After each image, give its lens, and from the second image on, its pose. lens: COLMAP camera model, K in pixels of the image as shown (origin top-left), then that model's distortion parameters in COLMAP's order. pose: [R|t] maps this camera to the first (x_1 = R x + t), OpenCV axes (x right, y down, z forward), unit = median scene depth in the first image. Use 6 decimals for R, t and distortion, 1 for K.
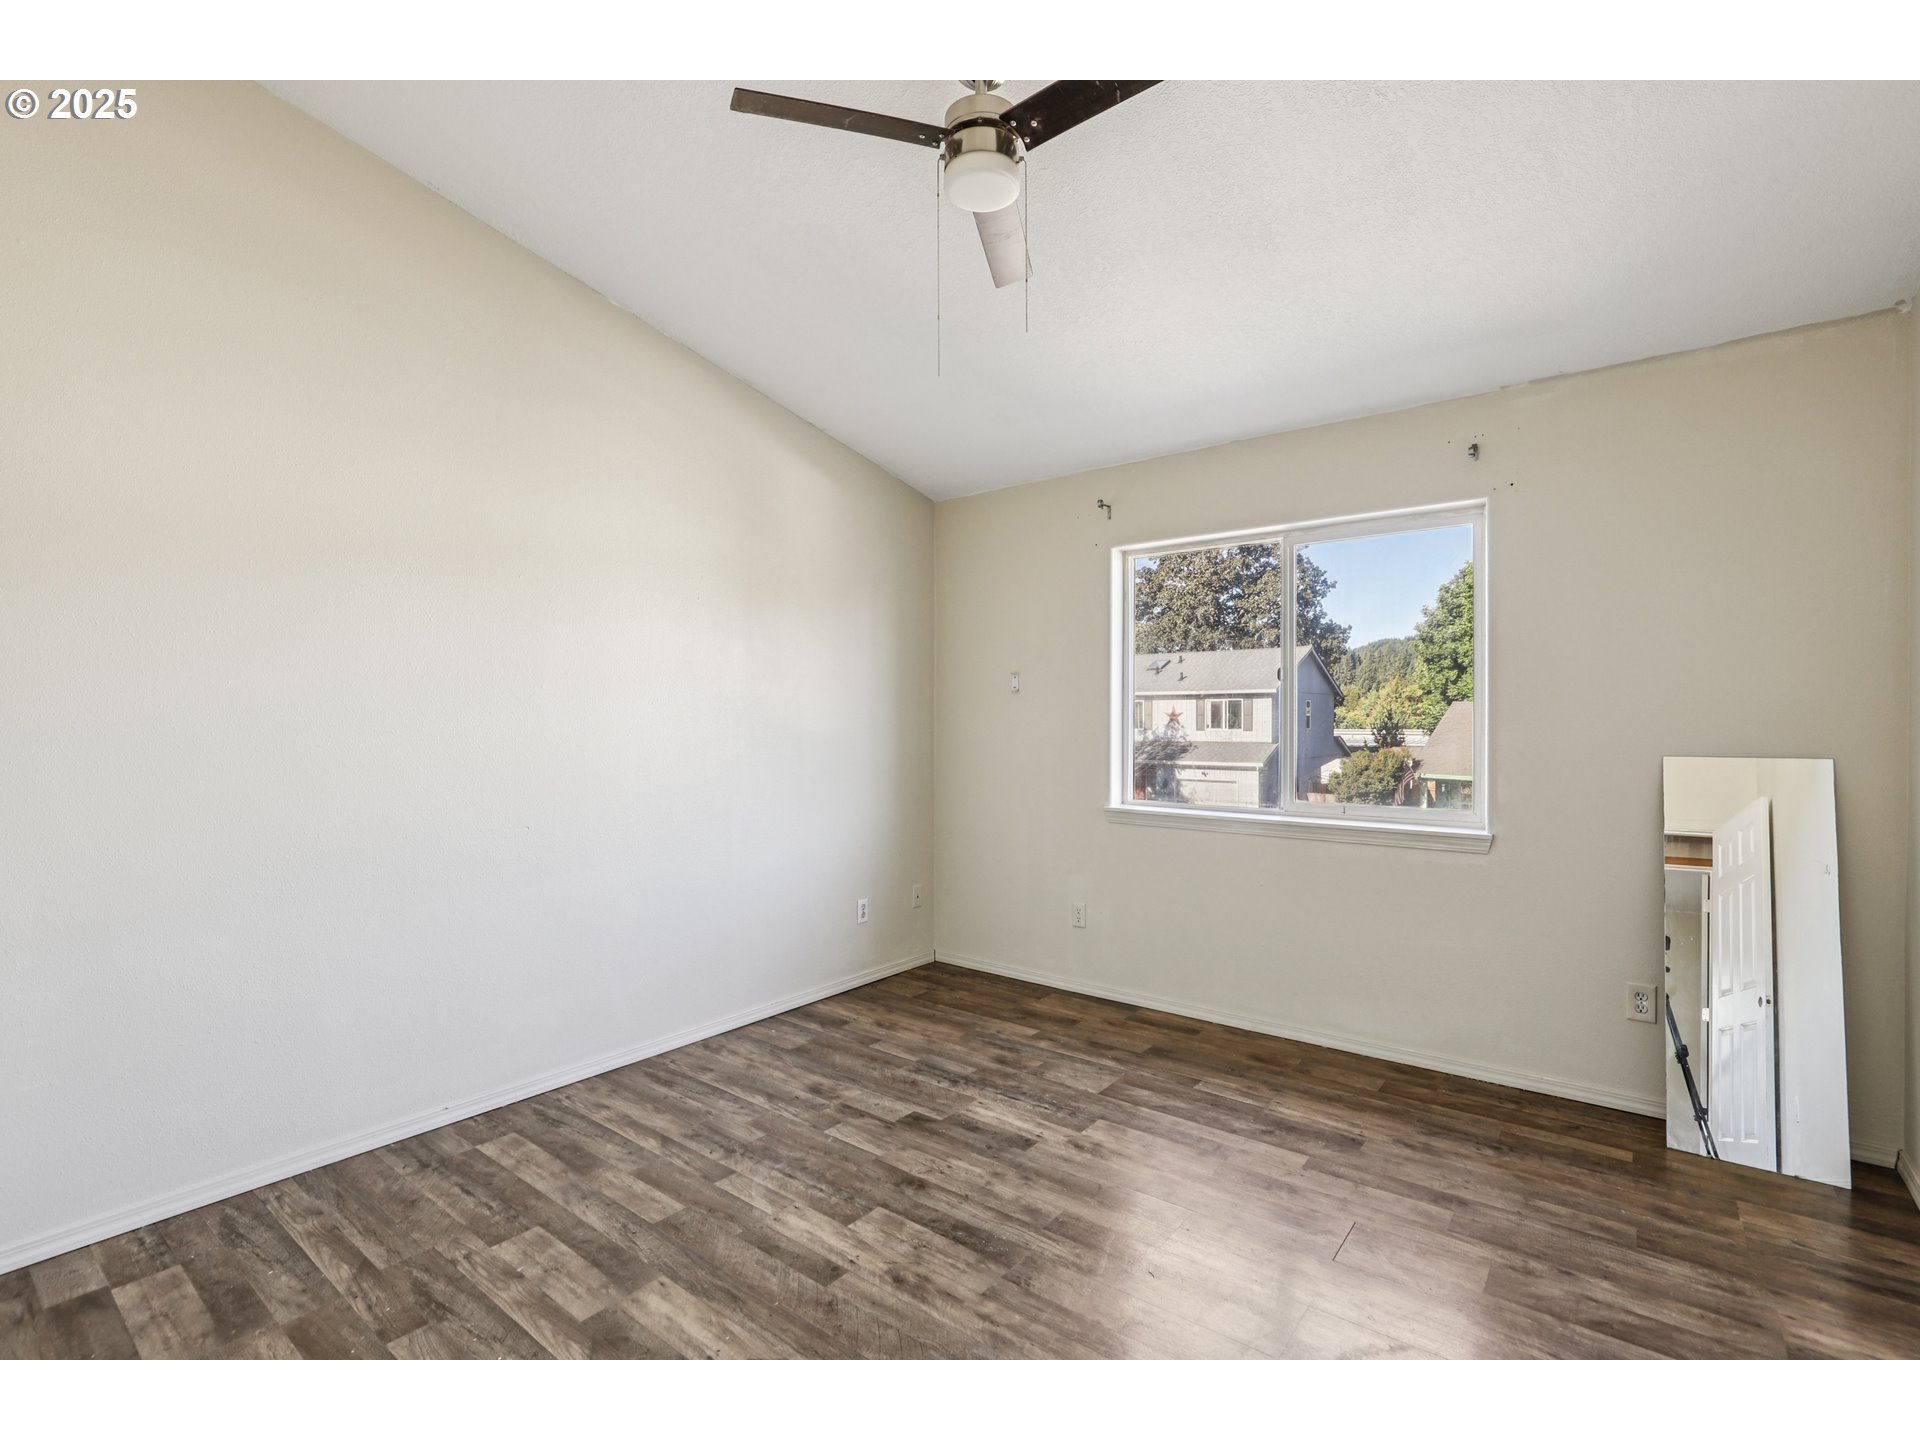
lens RADIAL K [[888.2, 0, 961.9], [0, 888.2, 718.4], [0, 0, 1]] dist [-0.013708, 0.002766]
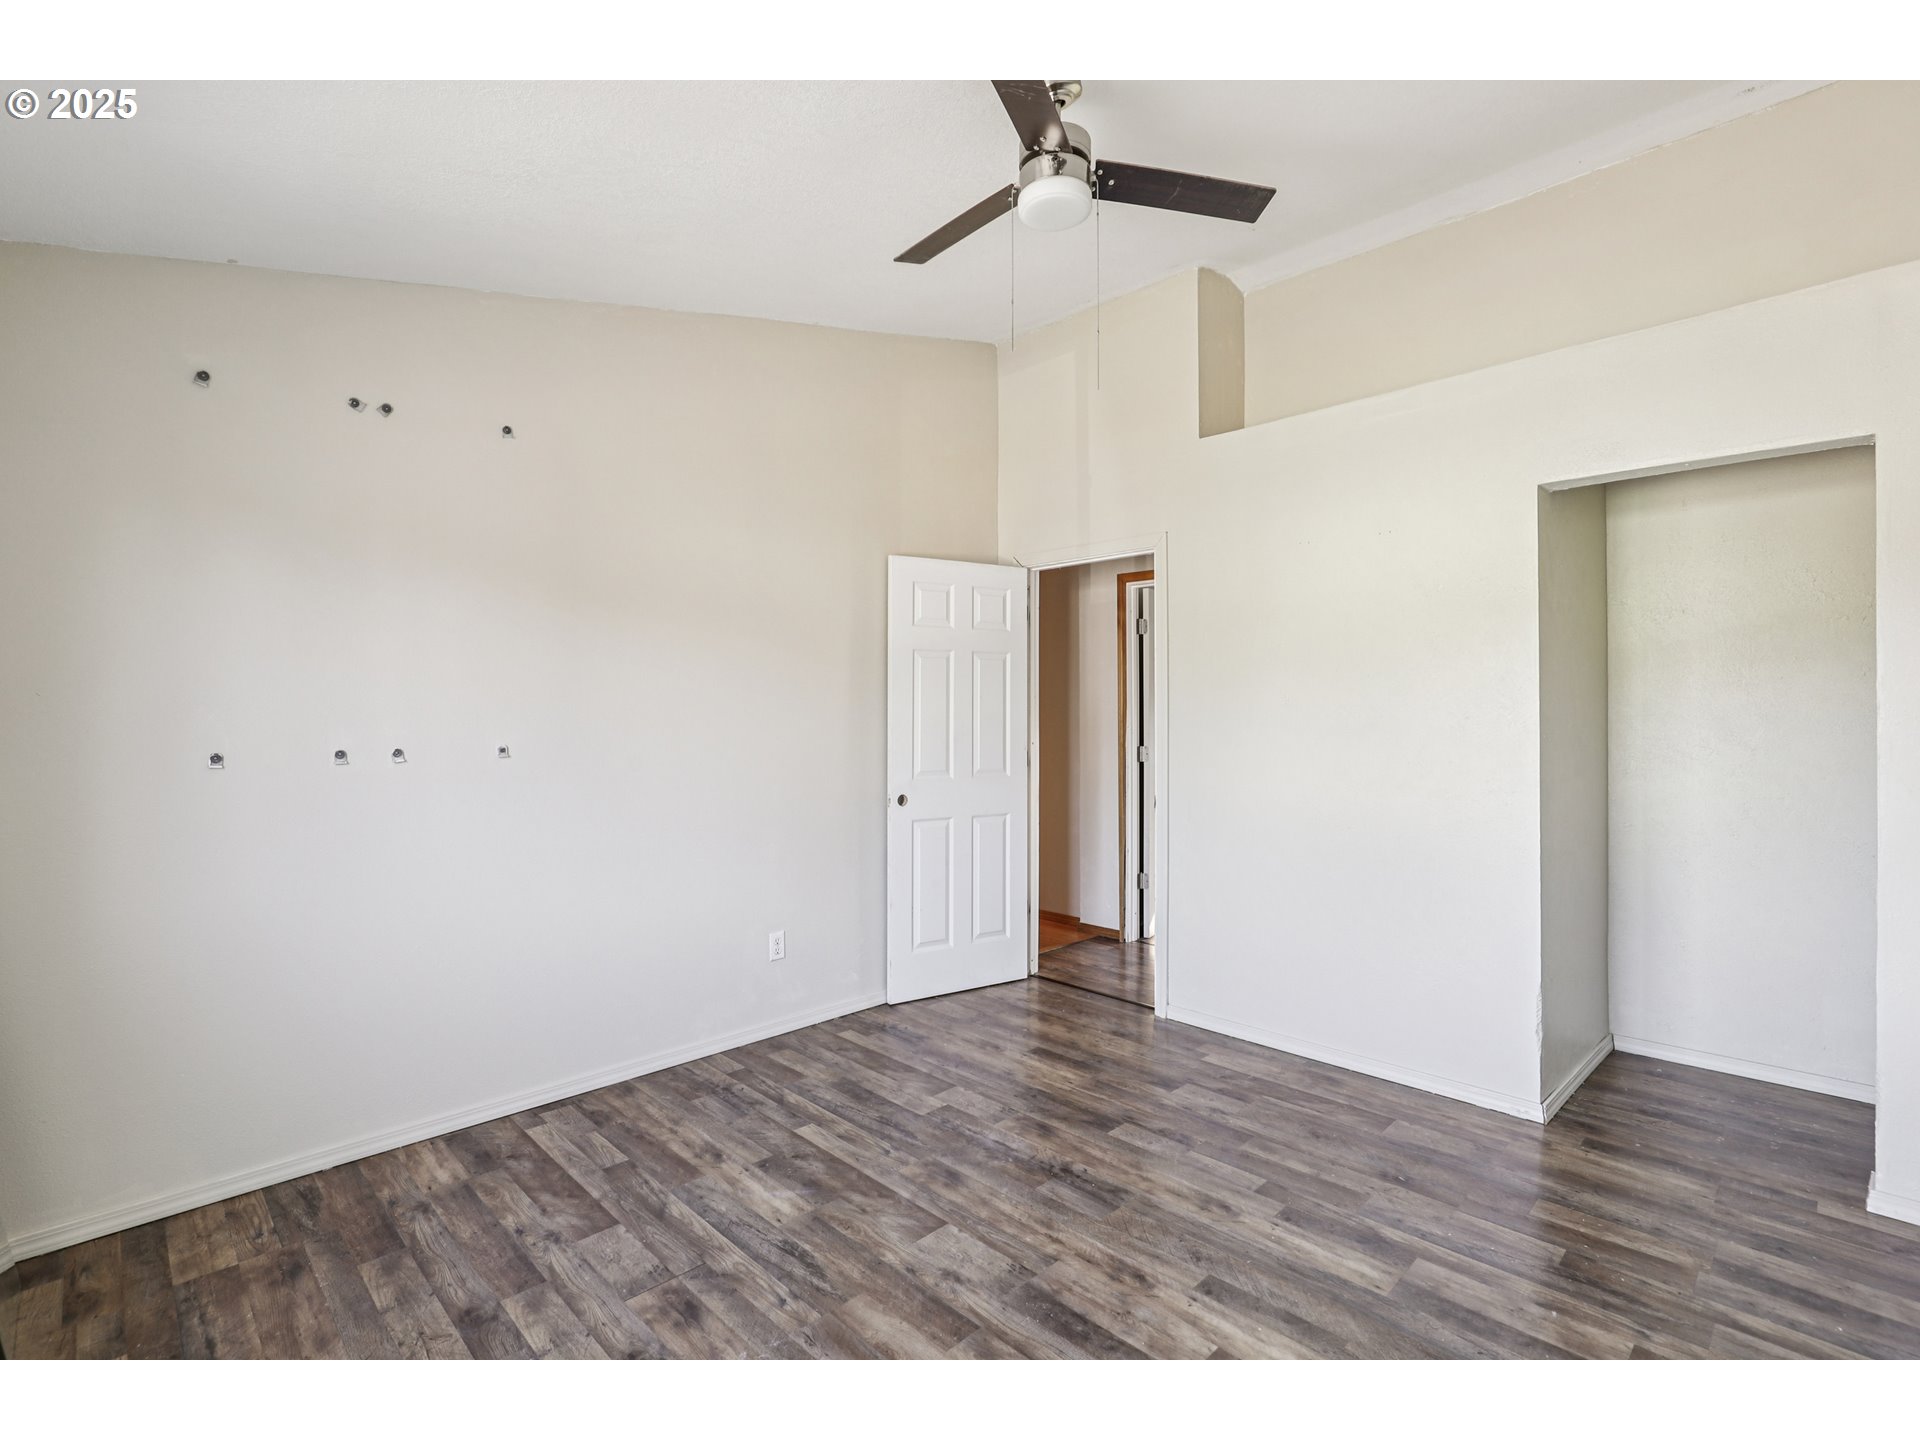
lens RADIAL K [[888.2, 0, 961.1], [0, 888.2, 713.9], [0, 0, 1]] dist [-0.013708, 0.002766]
pose [[-0.991901, 0.004627, 0.126928, -0.000378], [0.004493, 0.999989, -0.001339, -0.010294], [-0.126933, -0.000757, -0.991911, 1.997325]]
